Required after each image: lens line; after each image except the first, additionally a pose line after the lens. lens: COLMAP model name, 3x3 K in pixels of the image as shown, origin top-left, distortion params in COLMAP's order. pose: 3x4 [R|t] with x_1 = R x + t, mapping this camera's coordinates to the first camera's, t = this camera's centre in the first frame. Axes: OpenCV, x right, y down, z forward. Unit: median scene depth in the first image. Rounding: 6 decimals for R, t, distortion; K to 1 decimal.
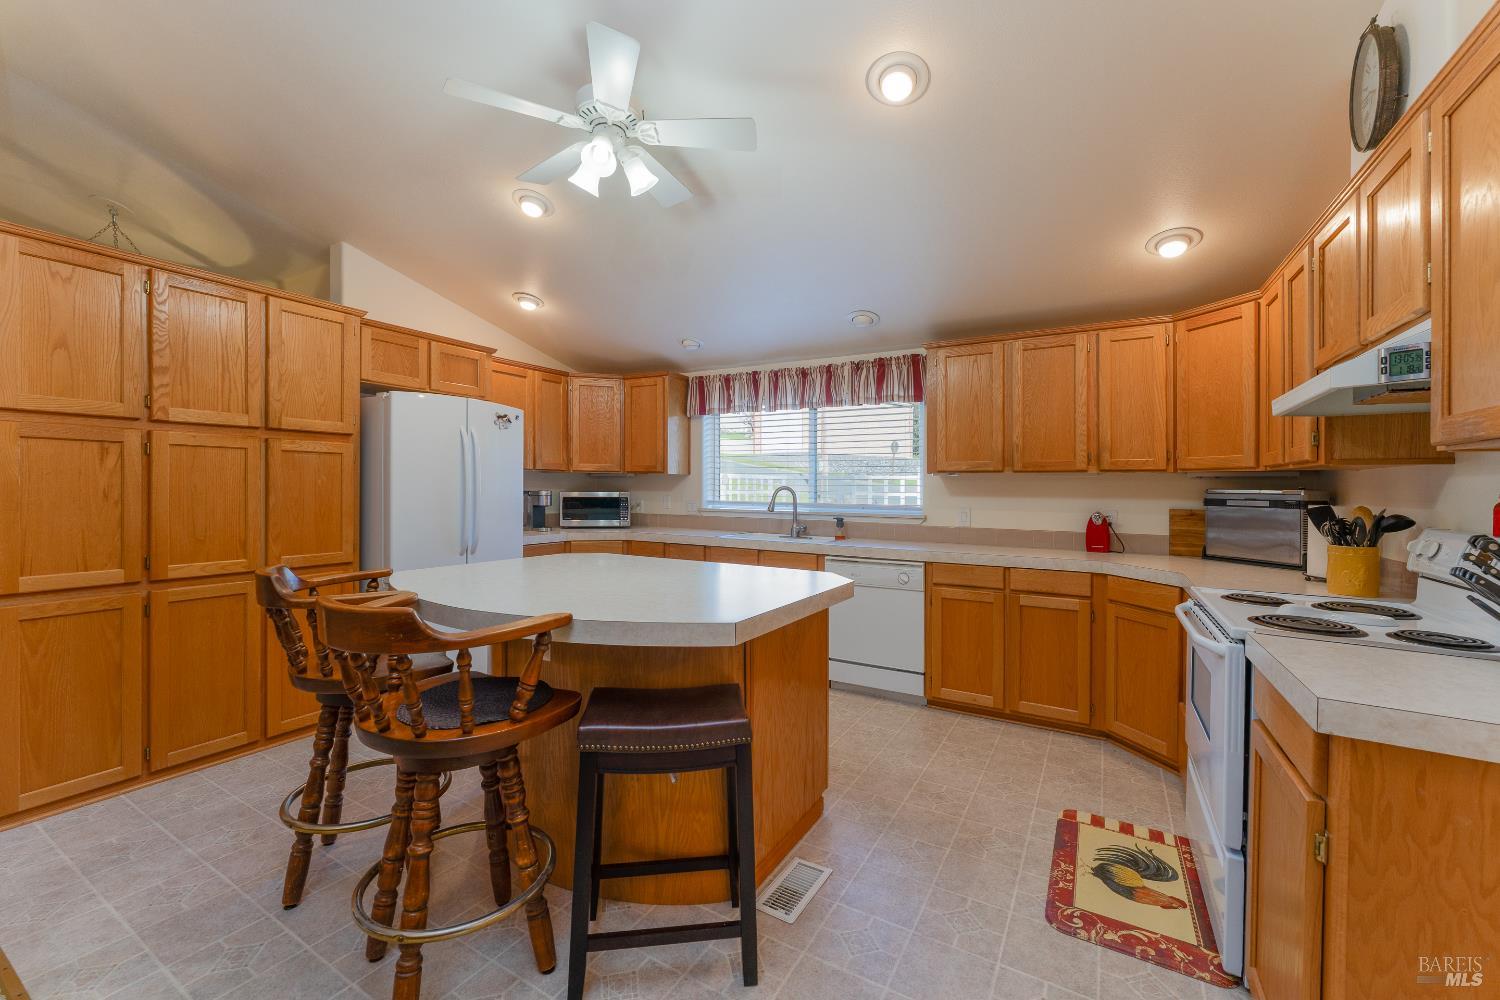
lens RADIAL K [[602.4, 0, 759.3], [0, 602.4, 490.7], [0, 0, 1]] dist [-0.001664, -0.000369]
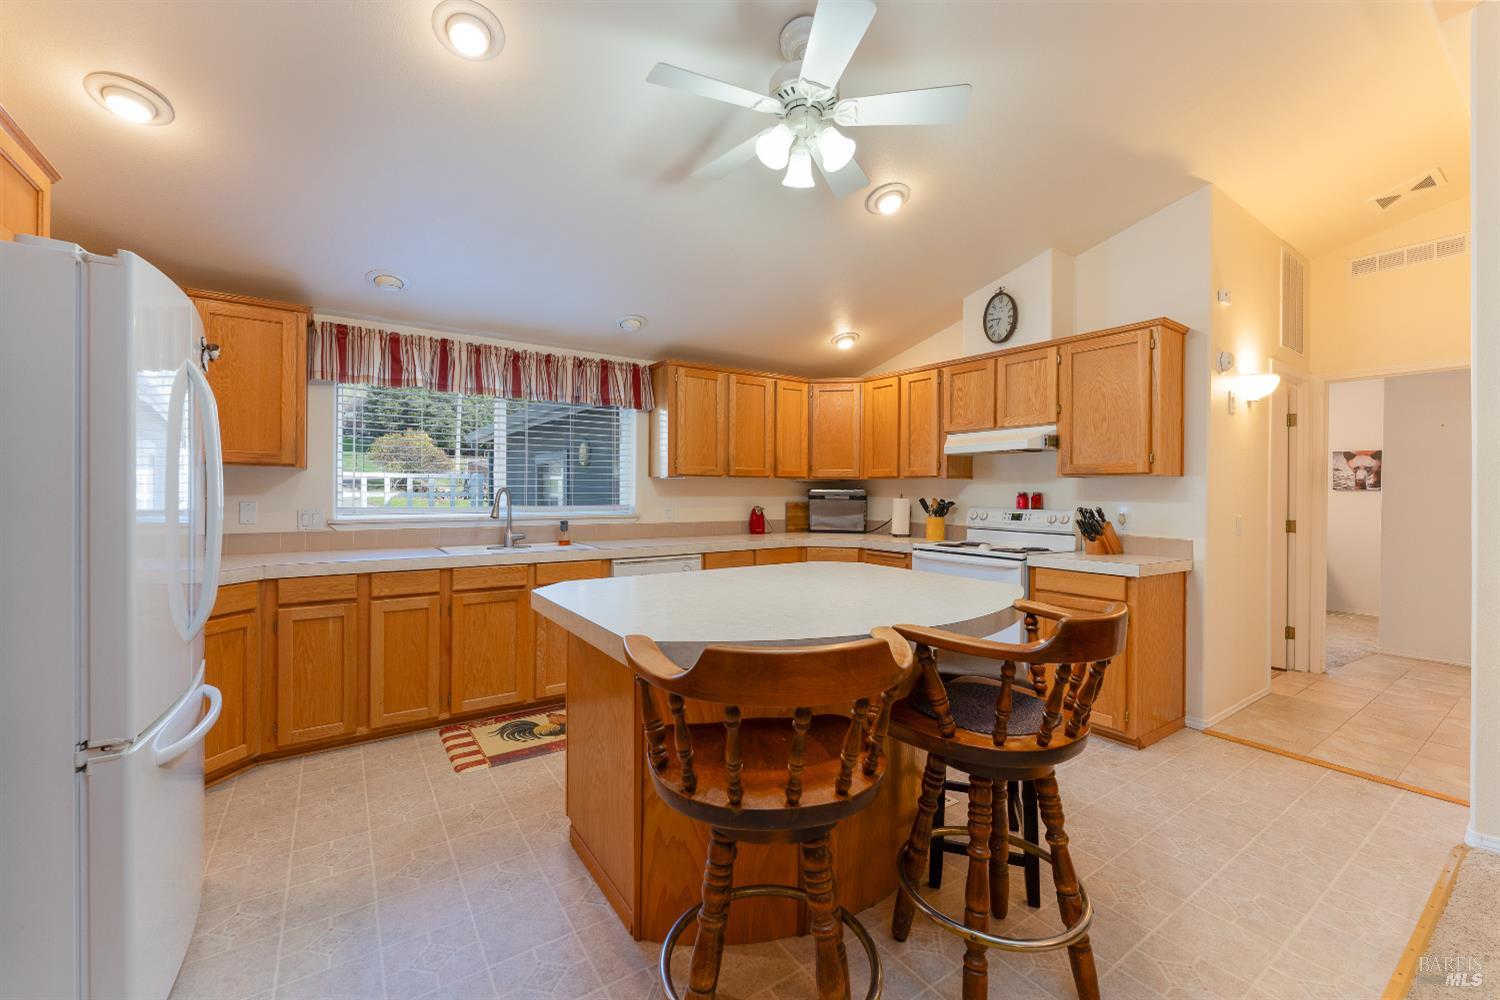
lens RADIAL K [[602.4, 0, 759.3], [0, 602.4, 490.7], [0, 0, 1]] dist [-0.001664, -0.000369]
pose [[0.426766, -0.009666, 0.904310, -0.680477], [0.001616, 0.999949, 0.009926, -0.013047], [-0.904360, -0.002774, 0.426760, 0.381800]]
